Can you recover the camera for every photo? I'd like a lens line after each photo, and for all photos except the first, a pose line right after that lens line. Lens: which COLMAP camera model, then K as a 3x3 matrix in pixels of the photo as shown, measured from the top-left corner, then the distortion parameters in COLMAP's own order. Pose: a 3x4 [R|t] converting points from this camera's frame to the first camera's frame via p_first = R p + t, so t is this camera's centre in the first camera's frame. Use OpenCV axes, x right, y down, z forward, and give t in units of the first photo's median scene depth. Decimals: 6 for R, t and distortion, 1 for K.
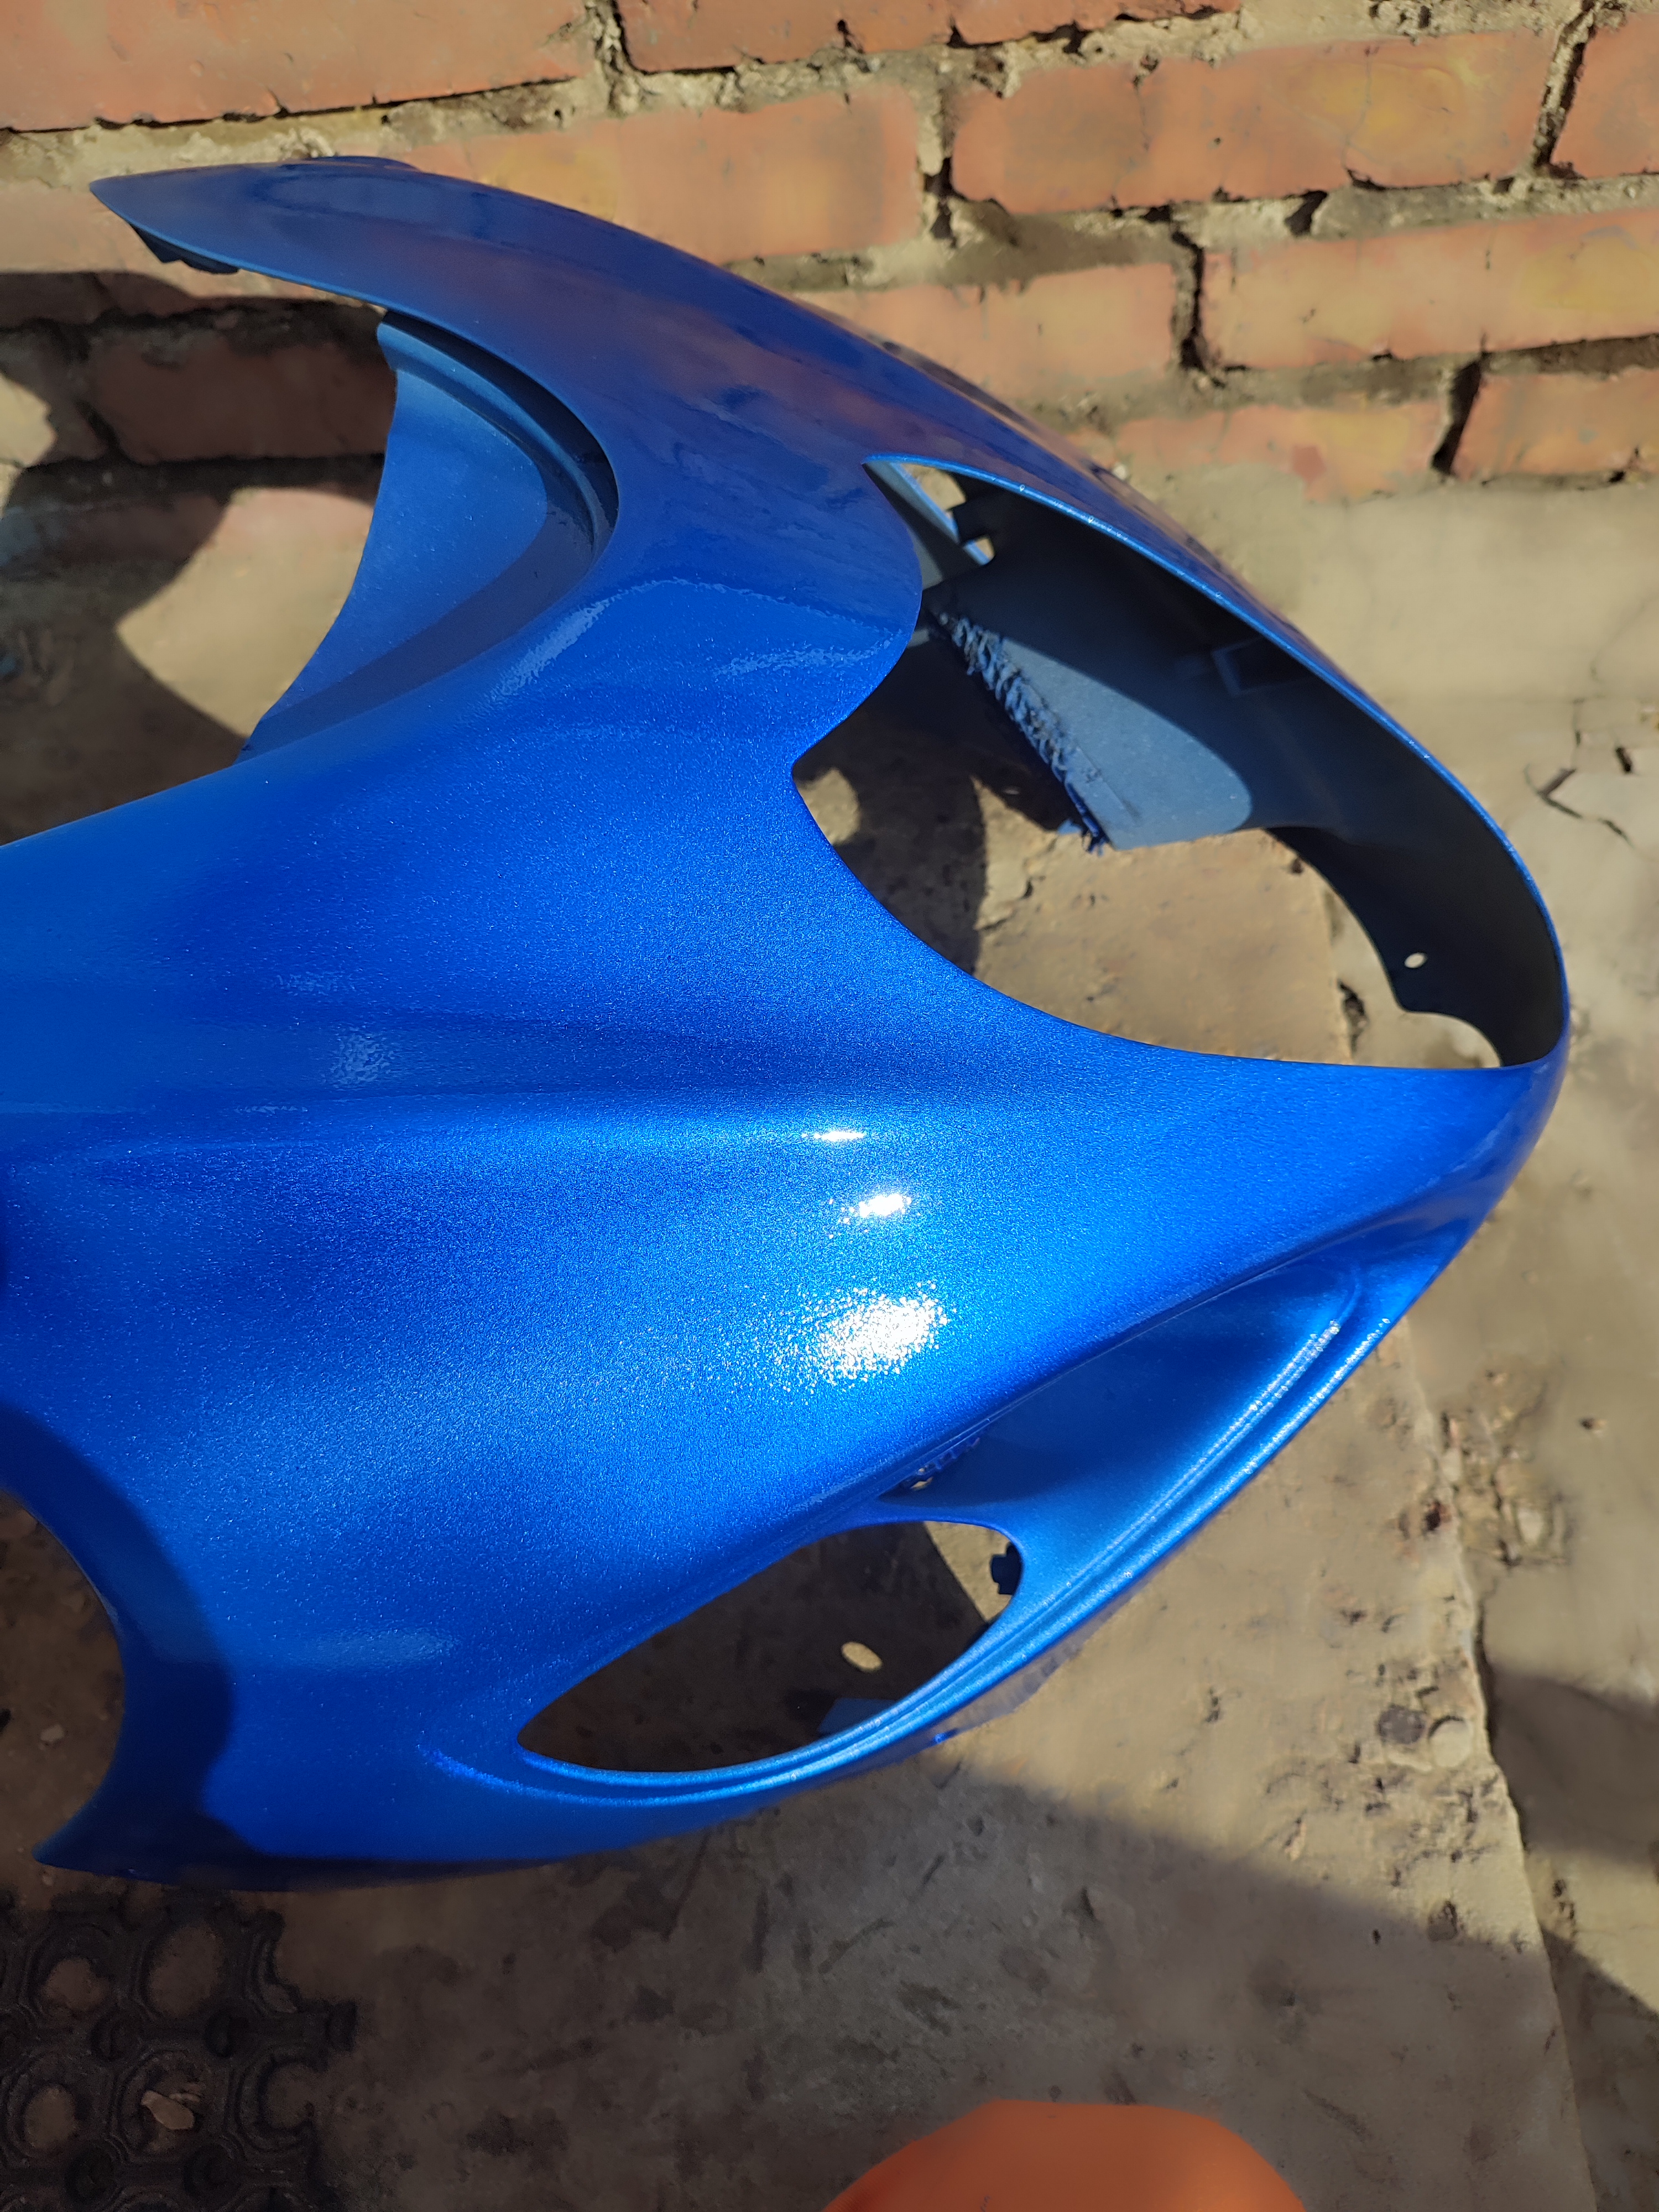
lens RADIAL K [[1670.0, 0, 825.1], [0, 1670.0, 1106.8], [0, 0, 1]] dist [0.016915, 0.003601]
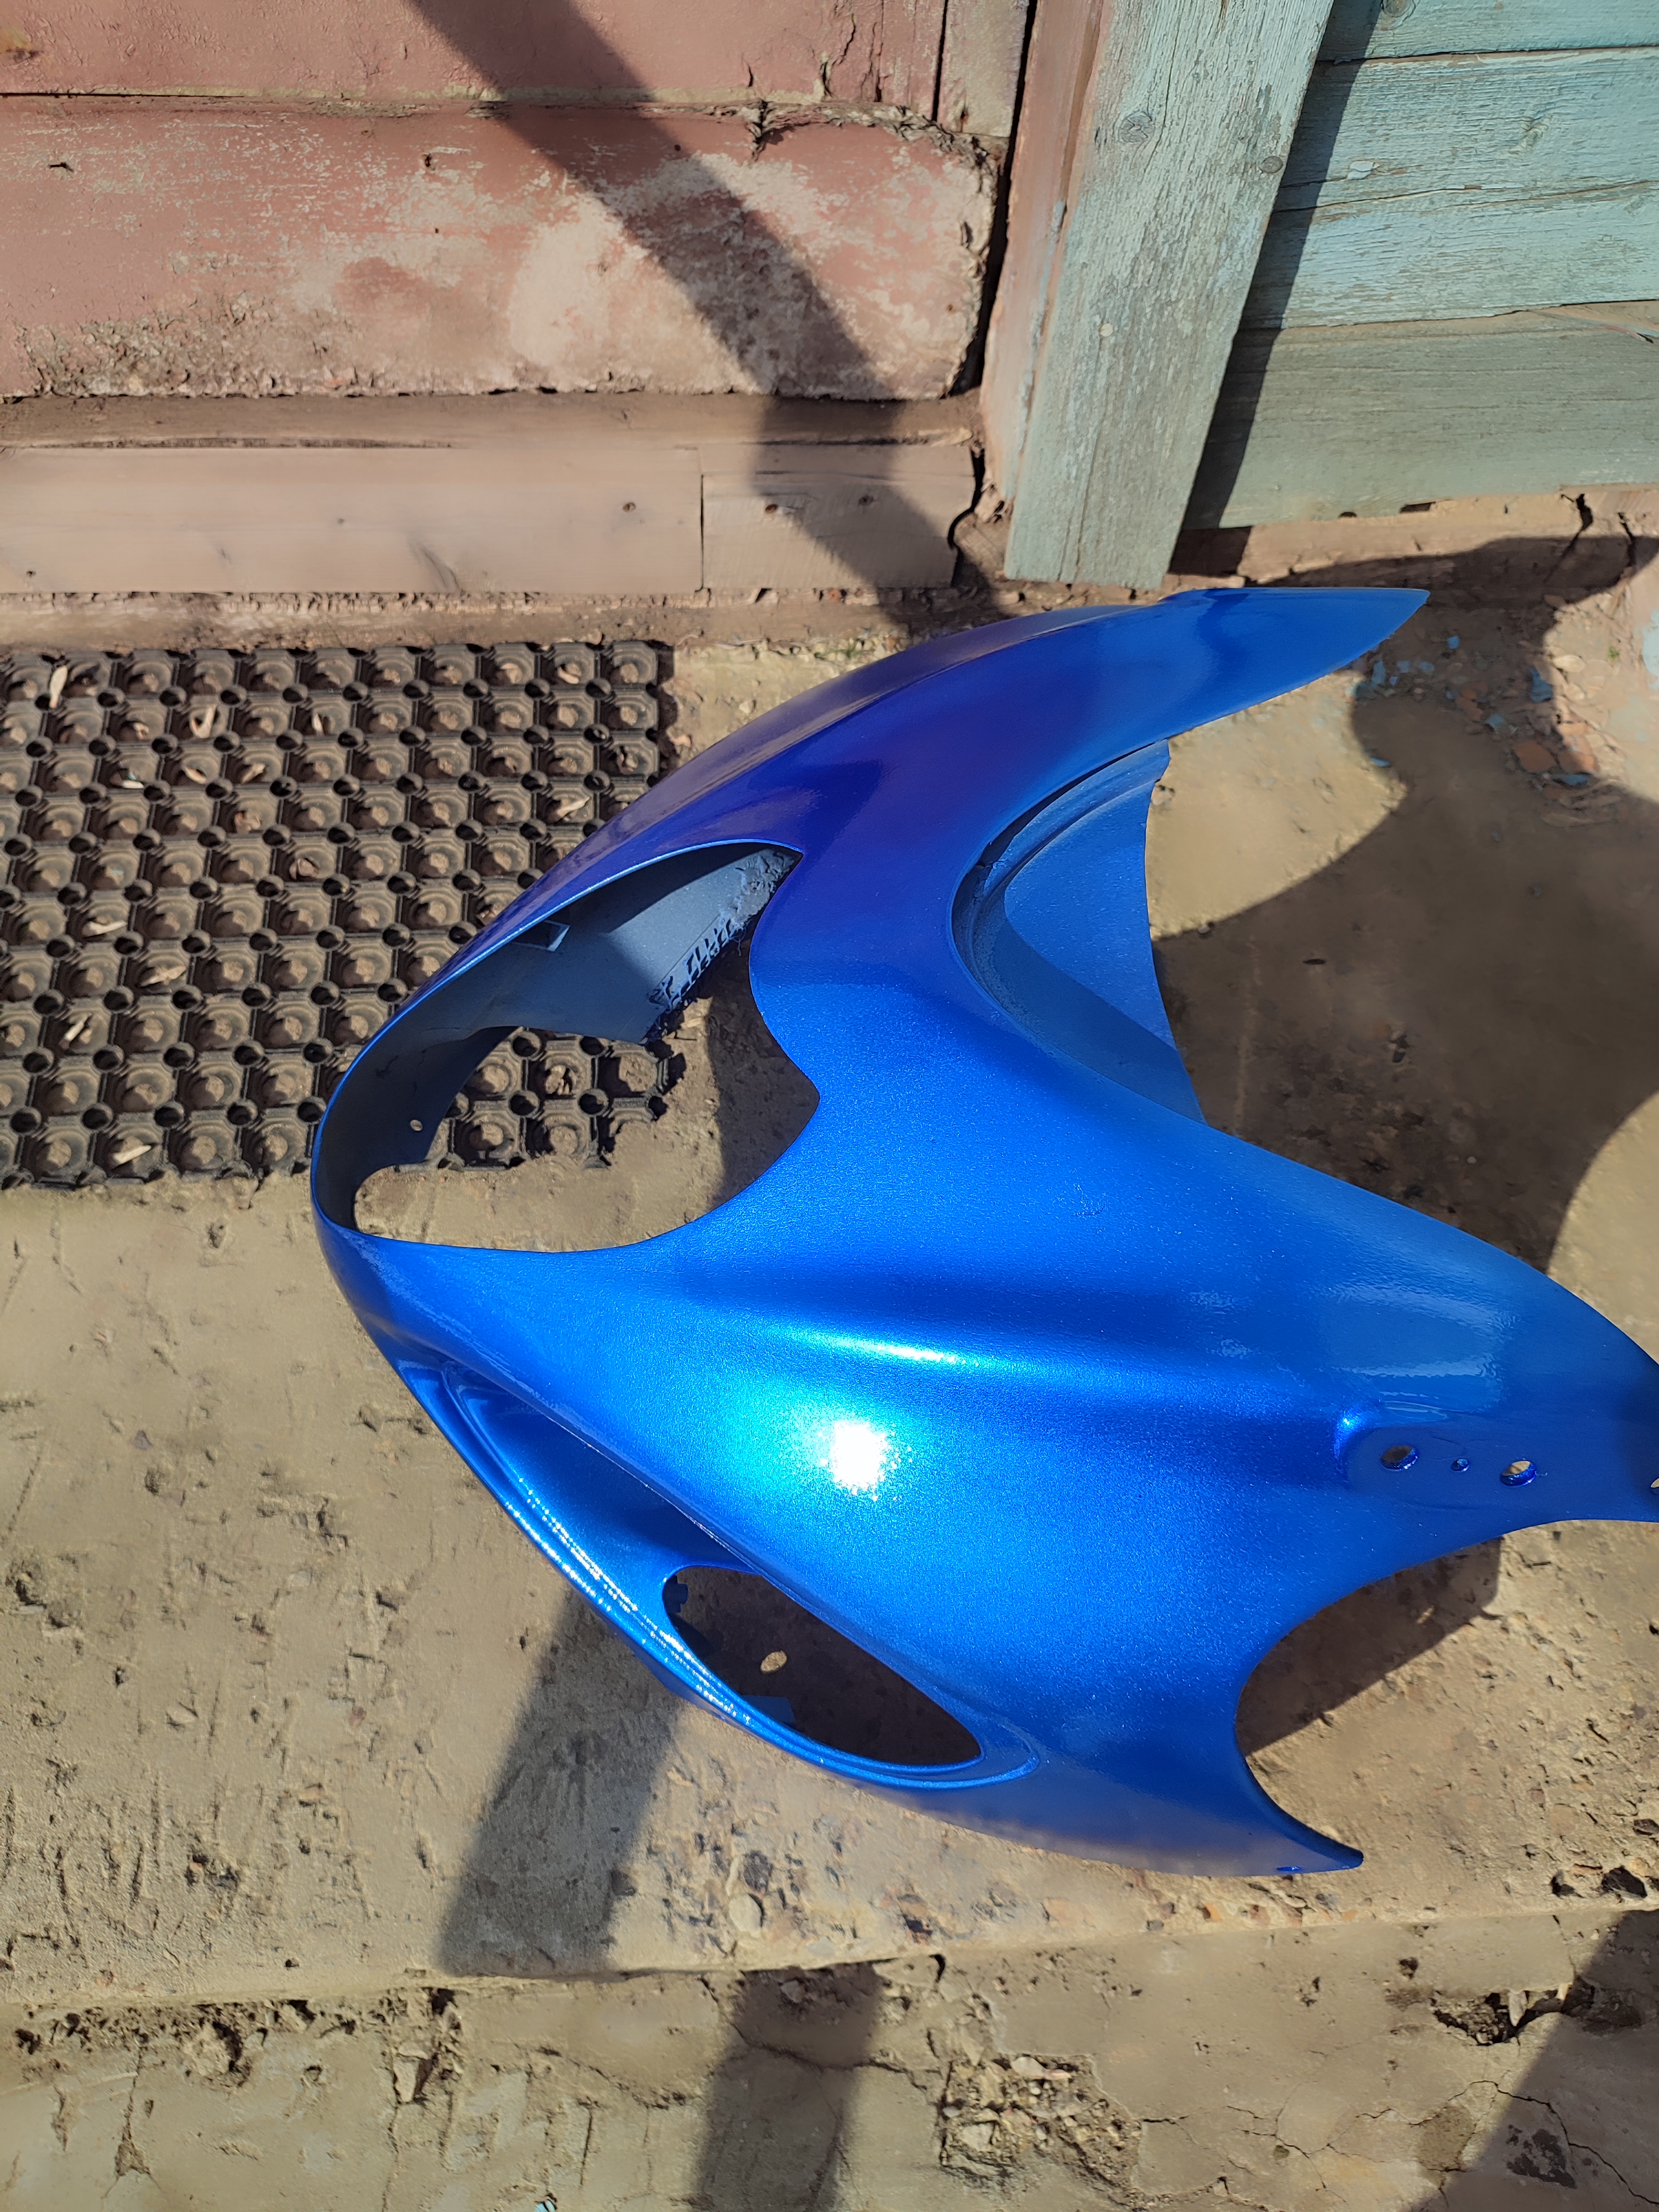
lens RADIAL K [[1674.7, 0, 829.5], [0, 1674.7, 1106.0], [0, 0, 1]] dist [0.028945, -0.009046]
pose [[0.018551, 0.913497, -0.406421, 0.325895], [-0.892660, 0.198227, 0.404802, -0.326434], [0.450349, 0.355287, 0.819120, -0.260777]]
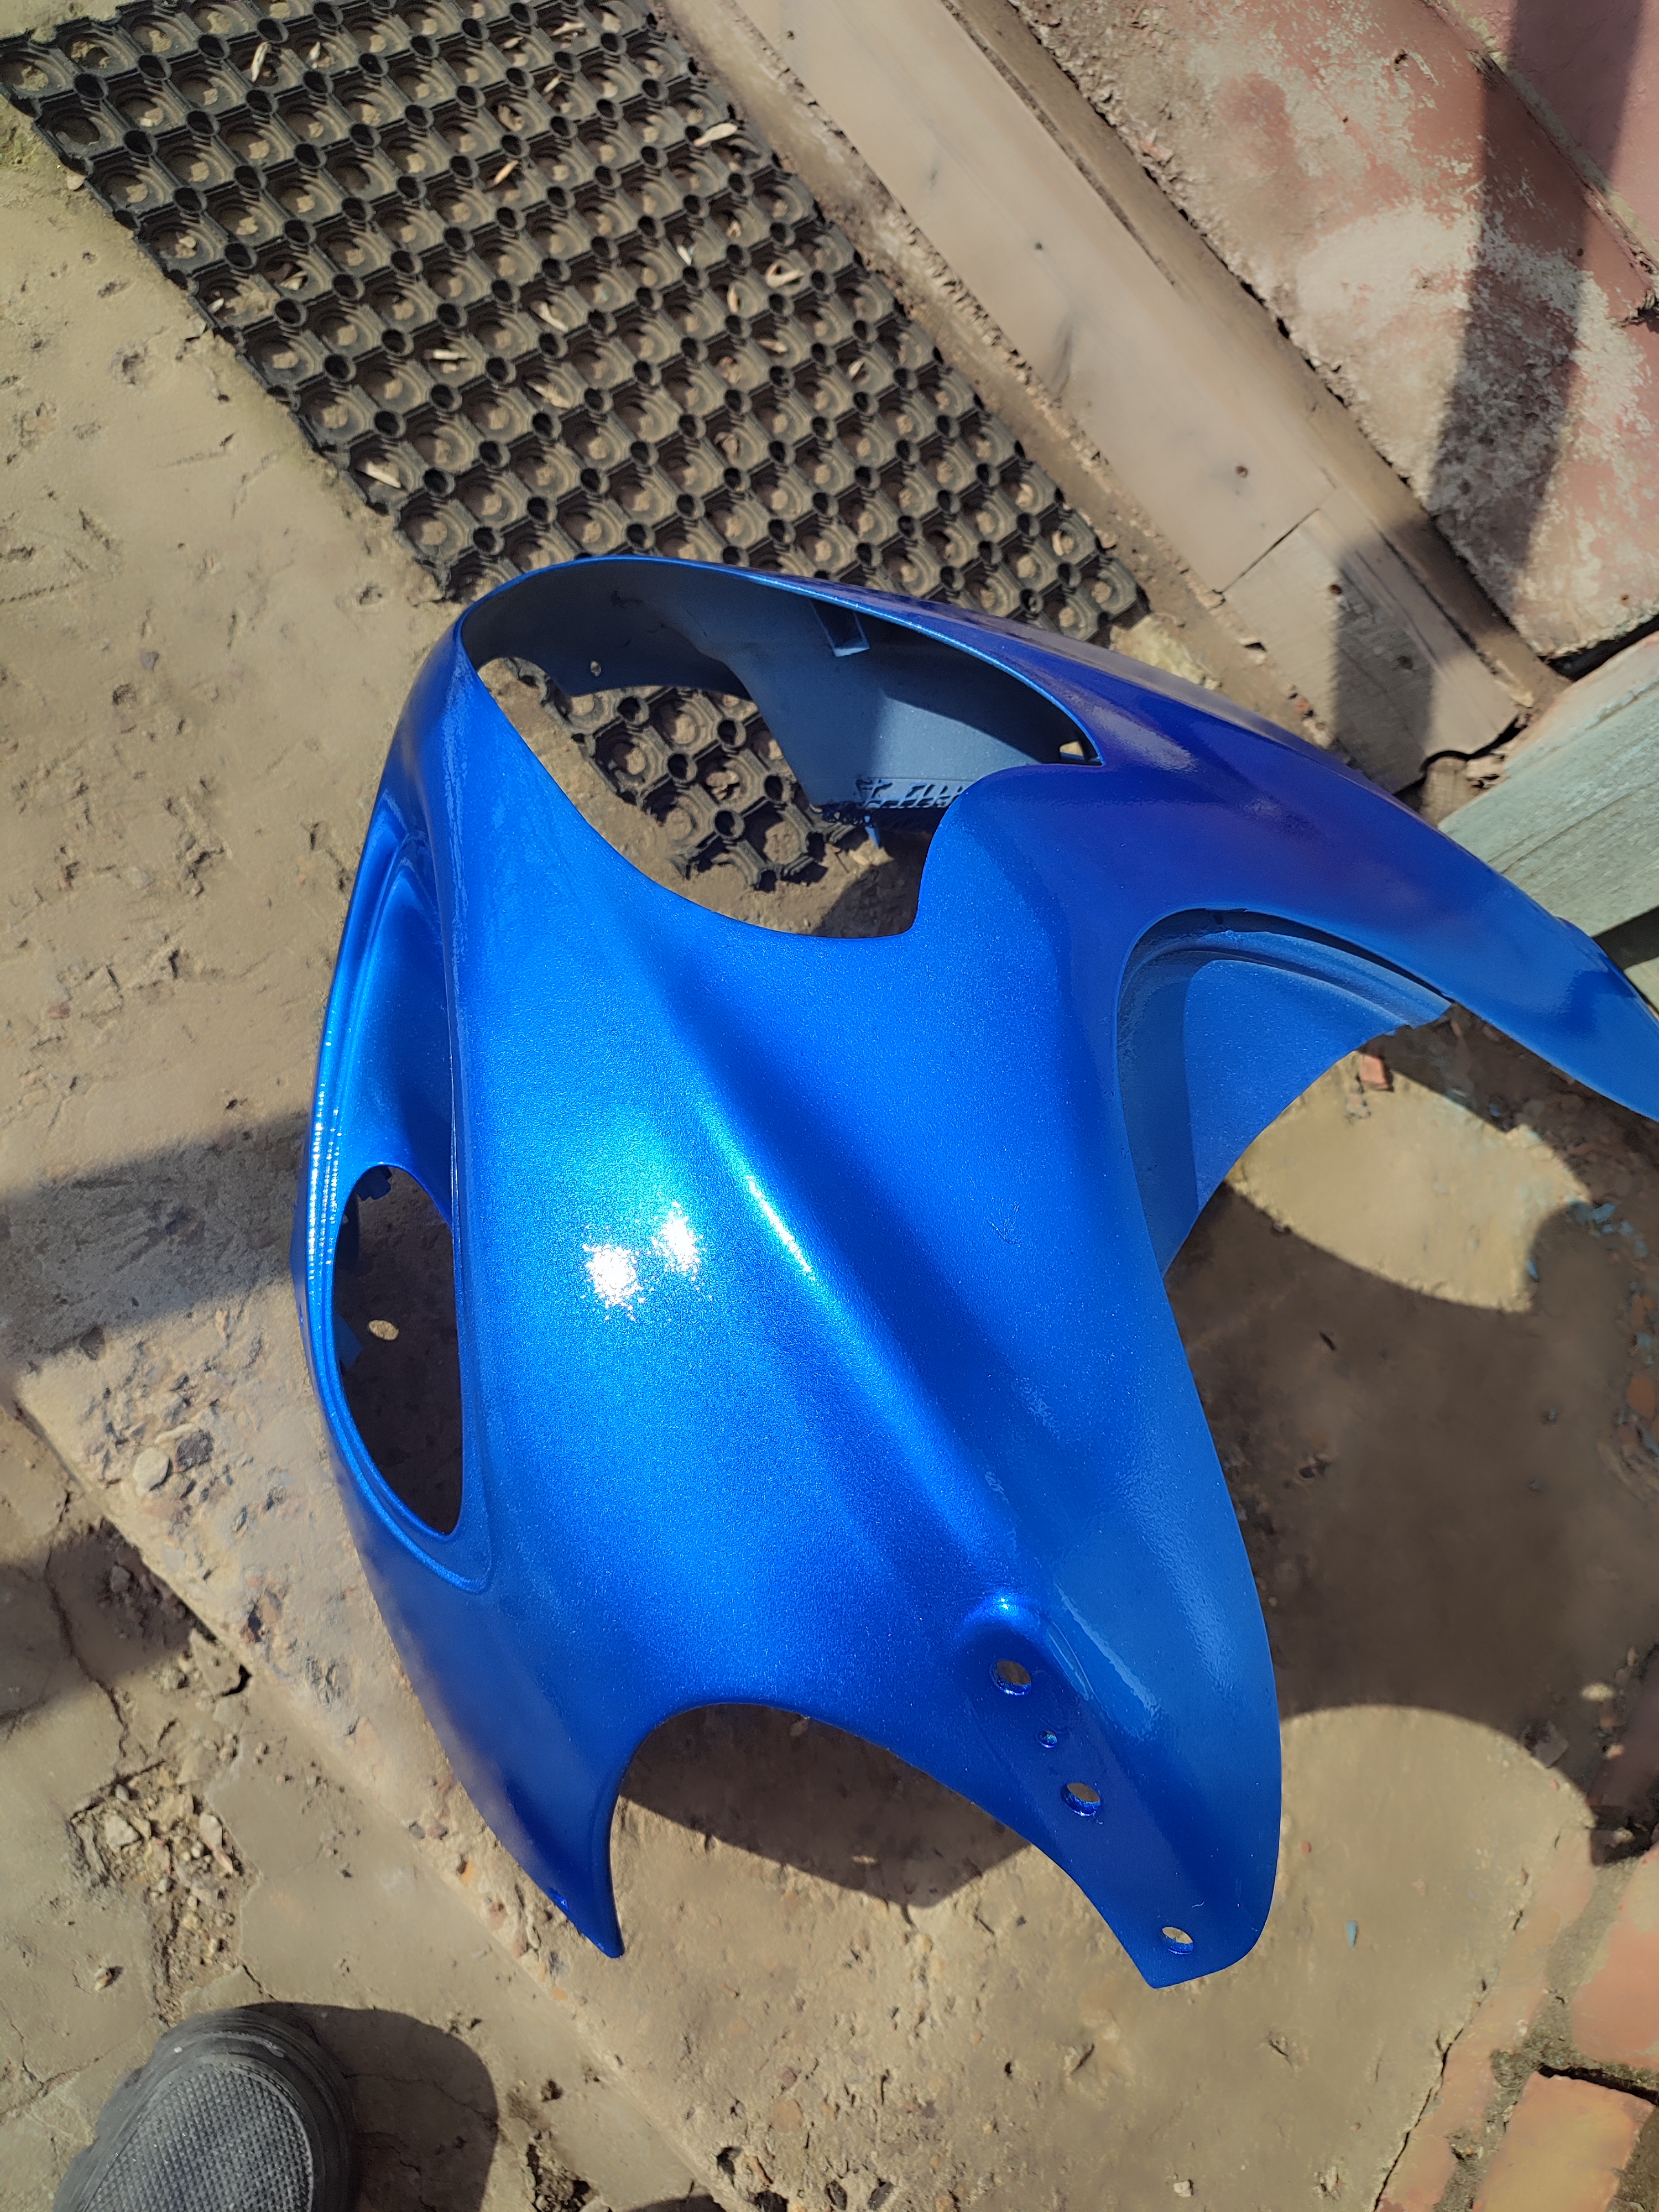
lens RADIAL K [[1670.0, 0, 825.1], [0, 1670.0, 1106.8], [0, 0, 1]] dist [0.016915, 0.003601]
pose [[-0.705192, 0.575778, -0.413743, 0.371610], [-0.708878, -0.561014, 0.427499, -0.320340], [0.014029, 0.594762, 0.803779, -0.104212]]
